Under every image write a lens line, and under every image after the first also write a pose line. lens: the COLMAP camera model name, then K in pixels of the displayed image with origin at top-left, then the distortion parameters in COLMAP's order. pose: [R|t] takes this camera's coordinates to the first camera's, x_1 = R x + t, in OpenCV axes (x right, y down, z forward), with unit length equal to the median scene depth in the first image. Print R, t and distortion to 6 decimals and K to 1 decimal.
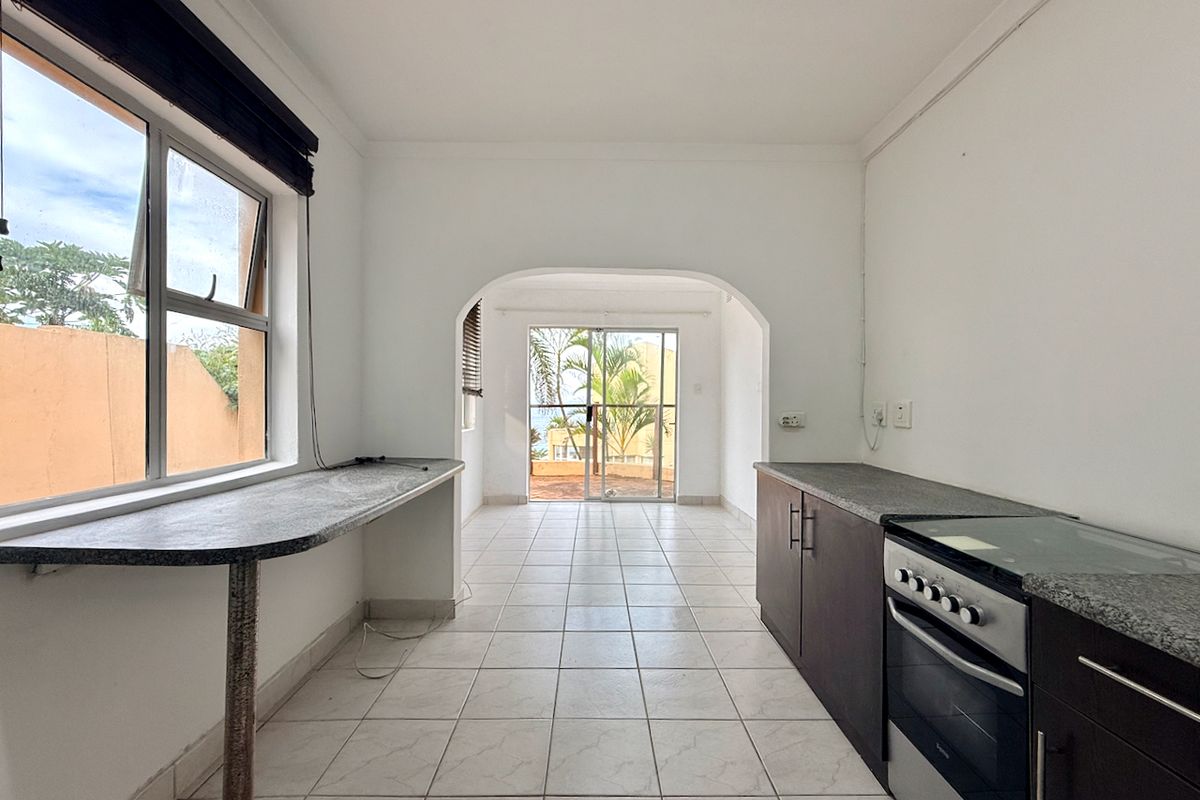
lens RADIAL K [[484.2, 0, 594.1], [0, 484.2, 403.0], [0, 0, 1]] dist [-0.001356, 0.000016]
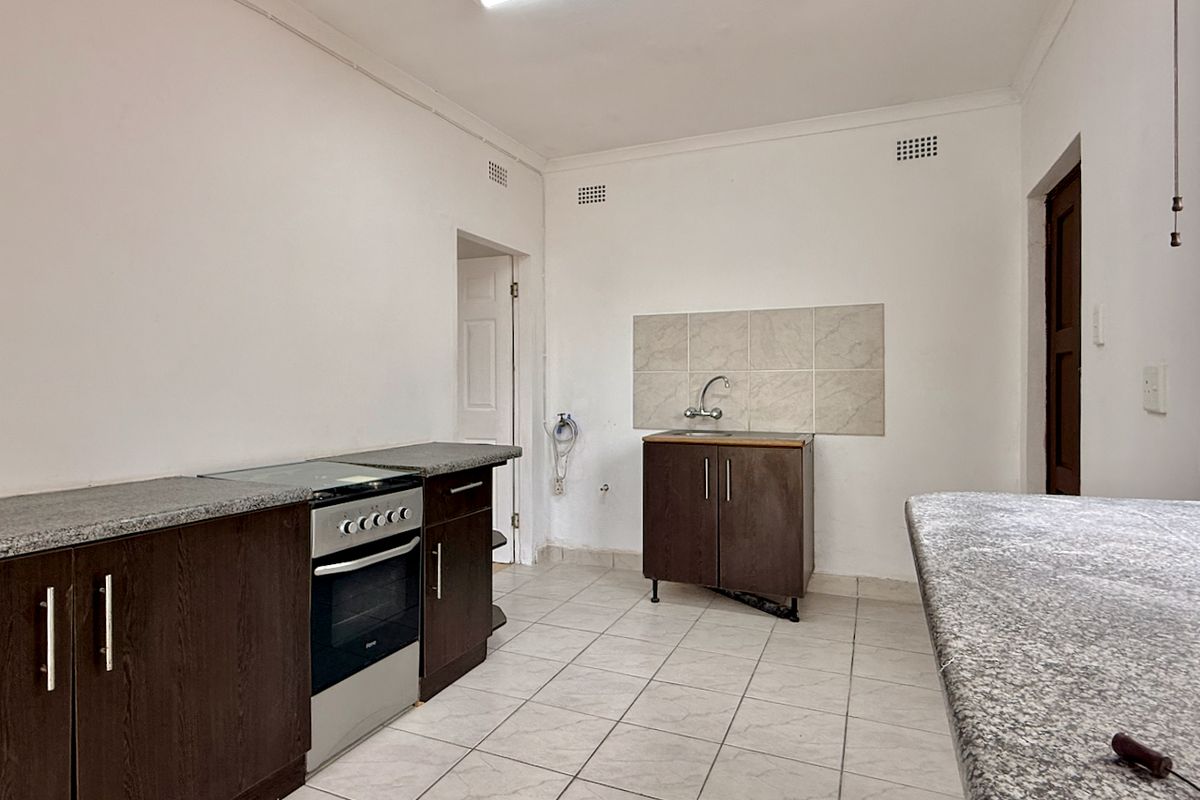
lens RADIAL K [[628.8, 0, 599.2], [0, 628.8, 395.9], [0, 0, 1]] dist [-0.003837, -0.000451]
pose [[-0.907919, 0.005515, 0.419110, -0.318957], [0.008963, 0.999940, 0.006259, 0.036566], [-0.419051, 0.009439, -0.907914, 1.353603]]
